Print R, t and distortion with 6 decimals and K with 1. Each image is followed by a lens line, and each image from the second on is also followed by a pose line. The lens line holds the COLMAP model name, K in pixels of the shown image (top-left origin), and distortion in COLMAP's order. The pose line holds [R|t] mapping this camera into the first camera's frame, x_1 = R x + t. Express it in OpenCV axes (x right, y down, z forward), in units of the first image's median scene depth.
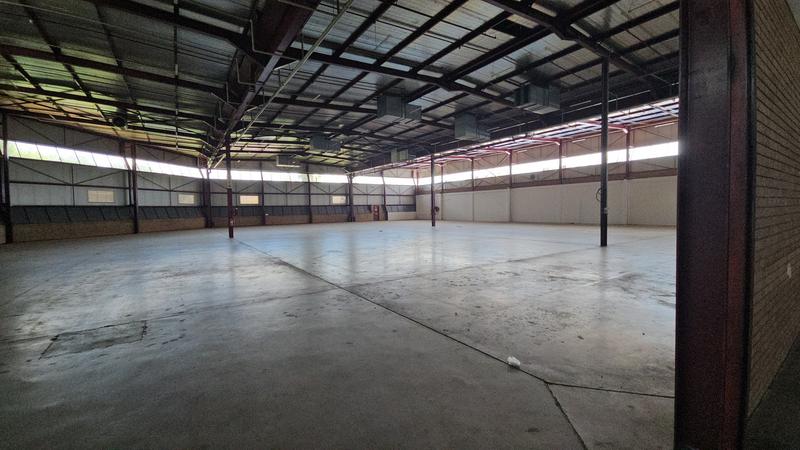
lens RADIAL K [[327.0, 0, 393.3], [0, 327.0, 221.6], [0, 0, 1]] dist [0.014973, -0.008882]
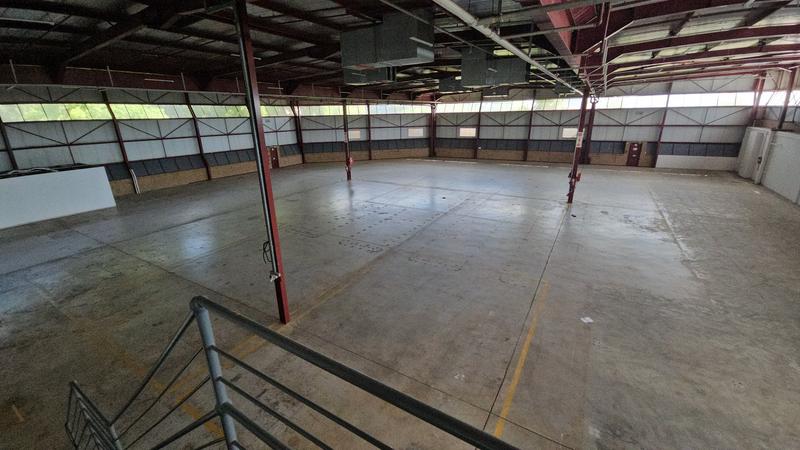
lens RADIAL K [[327.0, 0, 393.3], [0, 327.0, 221.6], [0, 0, 1]] dist [0.014973, -0.008882]
pose [[0.422217, 0.291312, -0.858411, 0.462930], [-0.019952, 0.949714, 0.312483, -0.124866], [0.906275, -0.114809, 0.406798, 0.354984]]
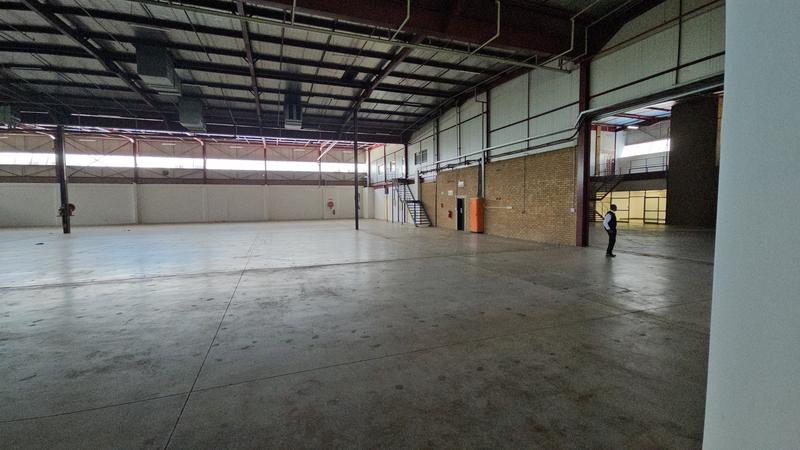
lens RADIAL K [[323.1, 0, 400.0], [0, 323.1, 225.0], [0, 0, 1]] dist [-0.000101, -0.008233]
pose [[0.215496, -0.048507, 0.975299, -0.310690], [0.042082, 0.998299, 0.040353, -0.000712], [-0.975598, 0.032347, 0.217170, 0.166457]]
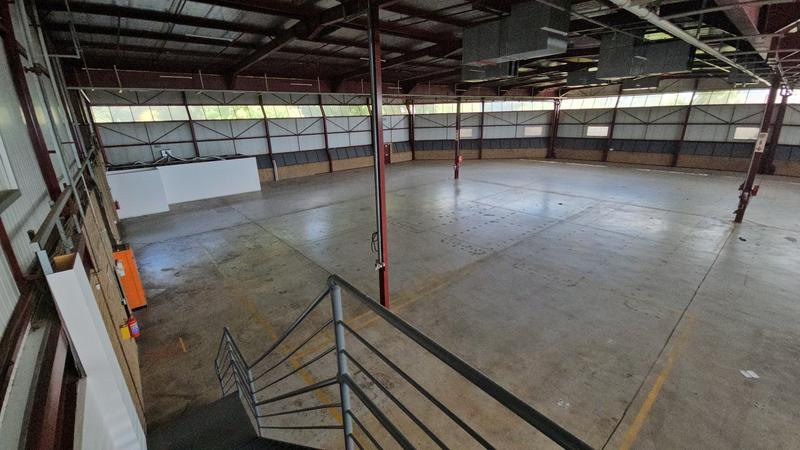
lens RADIAL K [[327.0, 0, 393.3], [0, 327.0, 221.6], [0, 0, 1]] dist [0.014973, -0.008882]
pose [[0.113496, 0.321371, -0.940127, 0.462075], [-0.010112, 0.946566, 0.322352, -0.124675], [0.993487, -0.027079, 0.110681, 0.352521]]
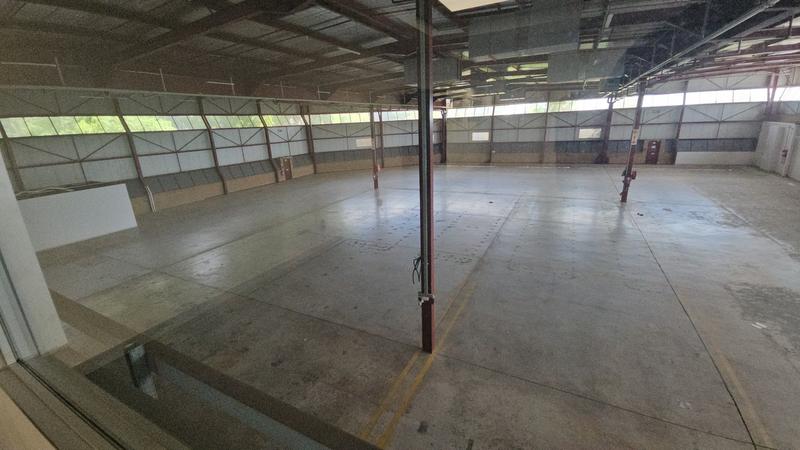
lens RADIAL K [[327.0, 0, 393.3], [0, 327.0, 221.6], [0, 0, 1]] dist [0.014973, -0.008882]
pose [[0.482883, 0.248630, -0.839647, 0.383494], [0.007034, 0.957714, 0.287636, -0.115341], [0.875657, -0.144800, 0.460715, 0.264632]]
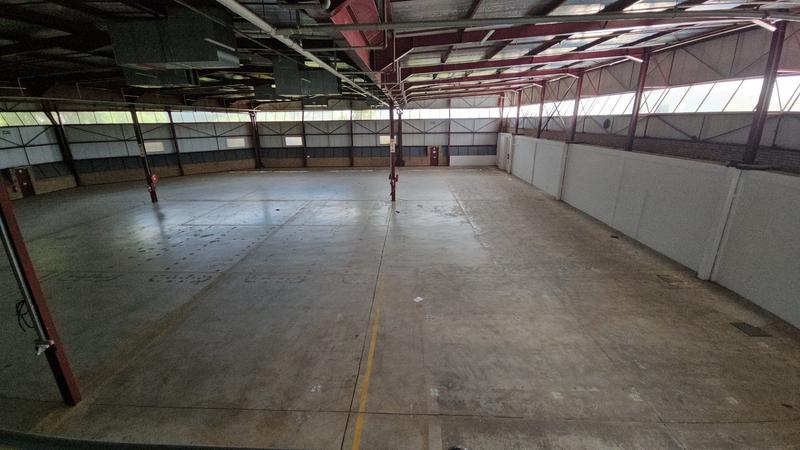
lens RADIAL K [[327.0, 0, 393.3], [0, 327.0, 221.6], [0, 0, 1]] dist [0.014973, -0.008882]
pose [[0.804352, 0.181375, -0.565792, 0.466151], [-0.020123, 0.960037, 0.279149, -0.125101], [0.593812, -0.213149, 0.775858, 0.358357]]
